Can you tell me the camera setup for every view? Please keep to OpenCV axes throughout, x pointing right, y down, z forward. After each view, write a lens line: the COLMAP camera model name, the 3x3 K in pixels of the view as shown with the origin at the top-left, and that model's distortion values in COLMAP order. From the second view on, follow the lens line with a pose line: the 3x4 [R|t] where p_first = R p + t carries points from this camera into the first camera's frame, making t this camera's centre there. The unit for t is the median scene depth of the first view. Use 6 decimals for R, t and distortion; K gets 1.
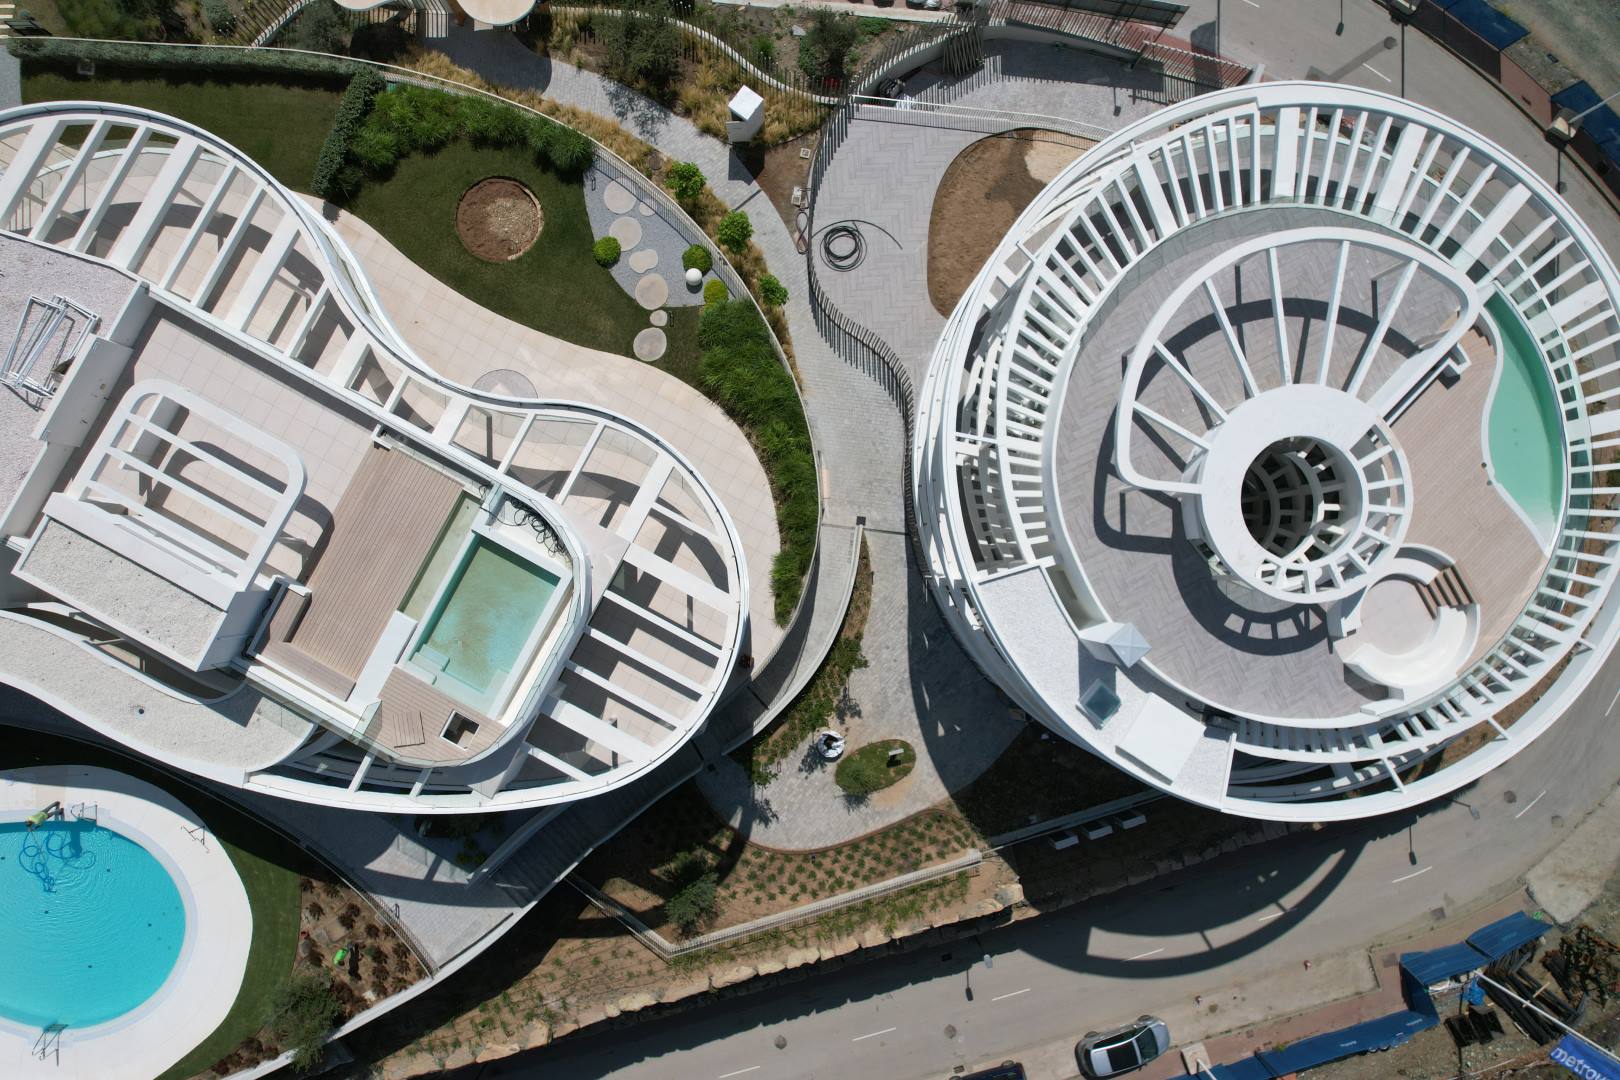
lens RADIAL K [[1033.4, 0, 810.9], [0, 1033.4, 546.5], [0, 0, 1]] dist [-0.072327, 0.060483]
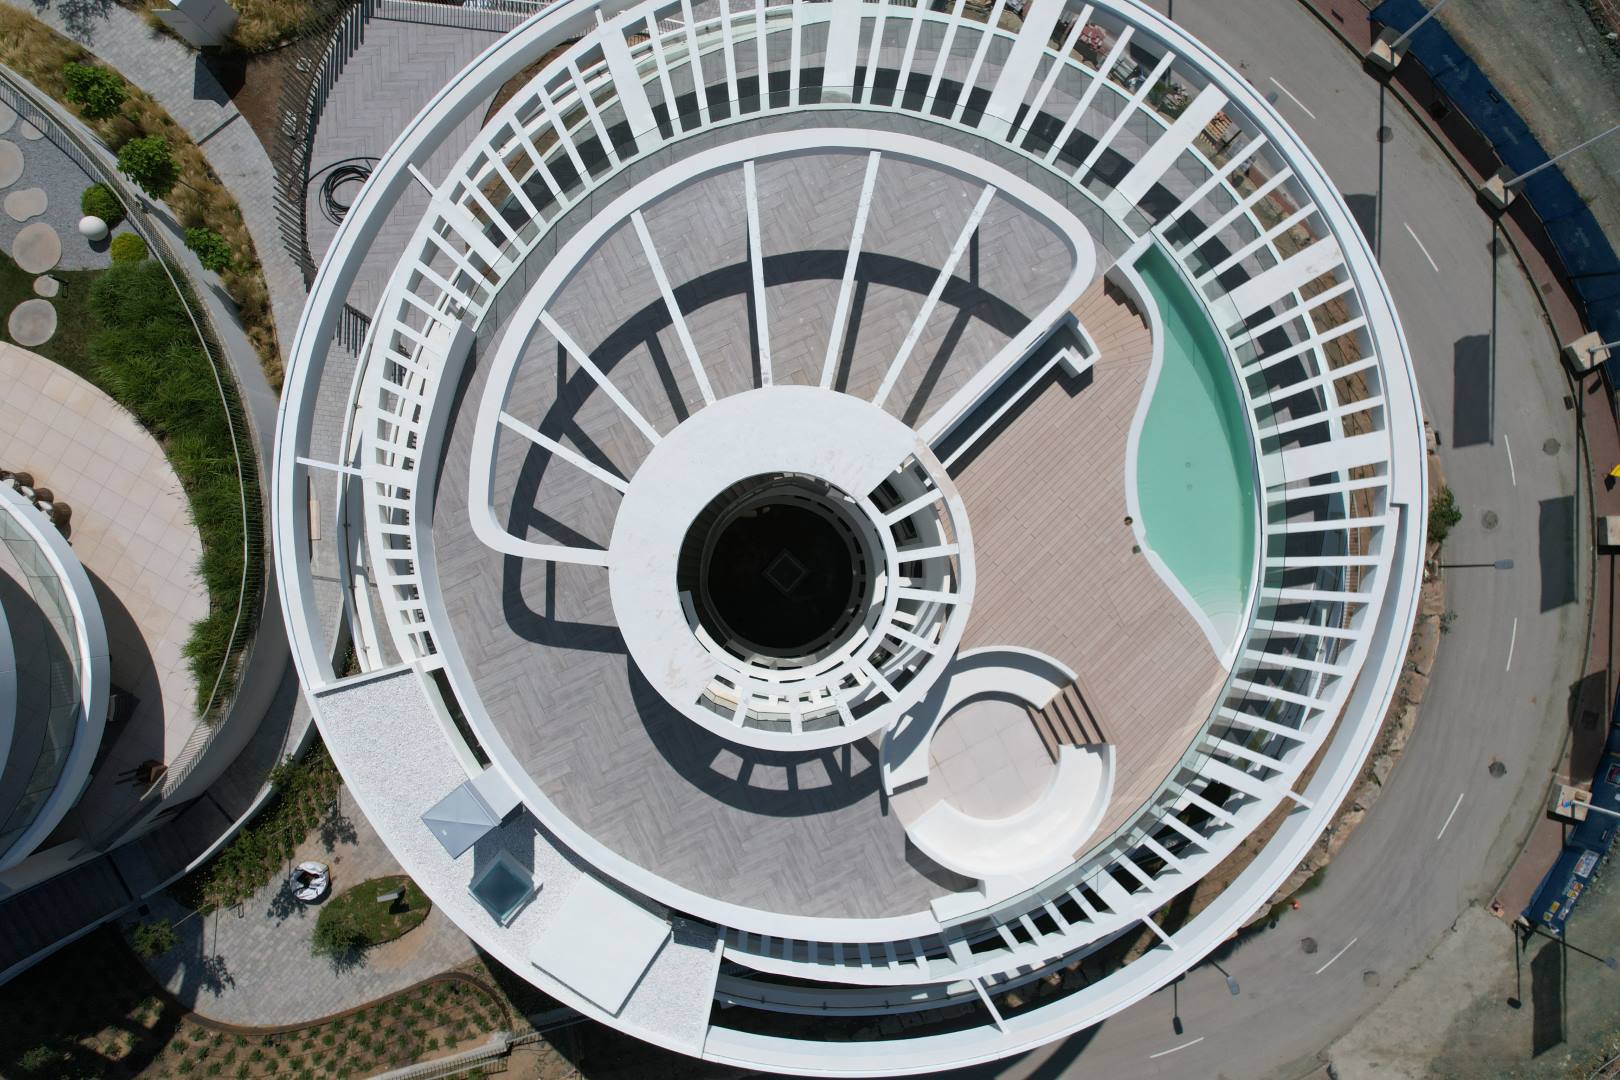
lens RADIAL K [[1033.4, 0, 804.7], [0, 1033.4, 544.5], [0, 0, 1]] dist [-0.072327, 0.060483]
pose [[0.999873, 0.015941, -0.000278, 0.379639], [-0.015942, 0.999864, -0.004280, -0.048512], [0.000209, 0.004284, 0.999991, 0.300954]]
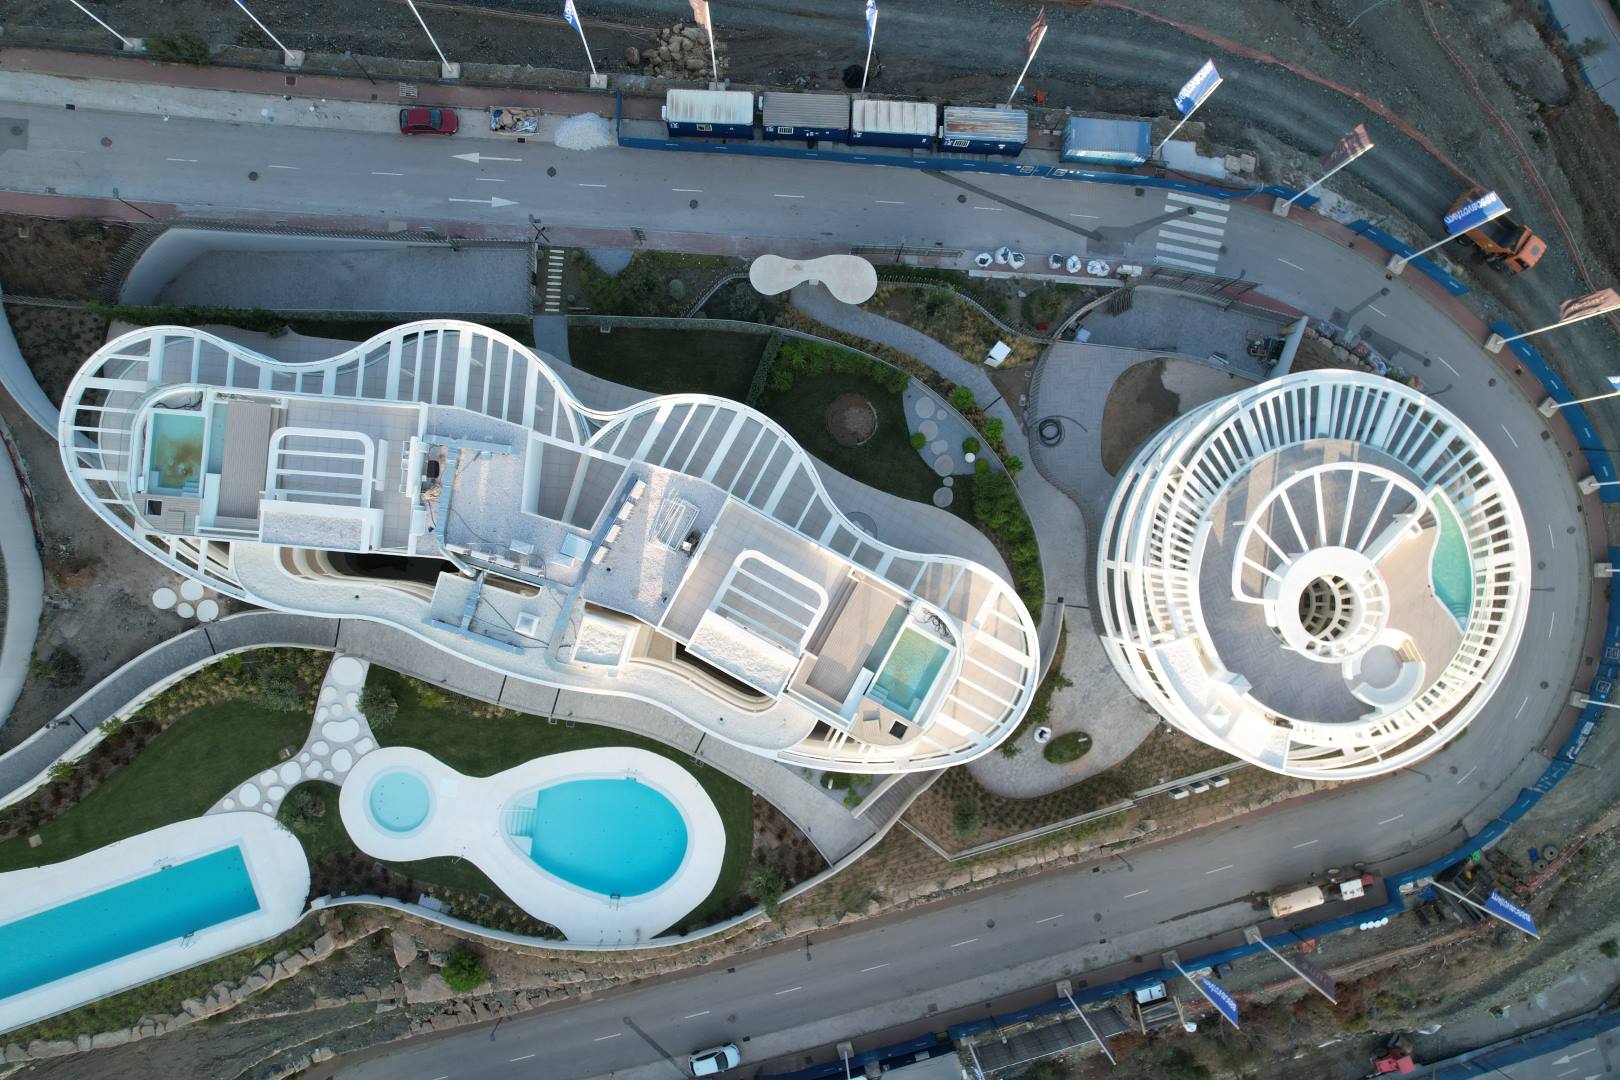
lens RADIAL K [[1033.4, 0, 816.4], [0, 1033.4, 540.3], [0, 0, 1]] dist [-0.072327, 0.060483]
pose [[0.999972, 0.007426, 0.000562, -0.363444], [-0.007431, 0.999917, 0.010559, -0.142269], [-0.000484, -0.010563, 0.999944, -0.681179]]
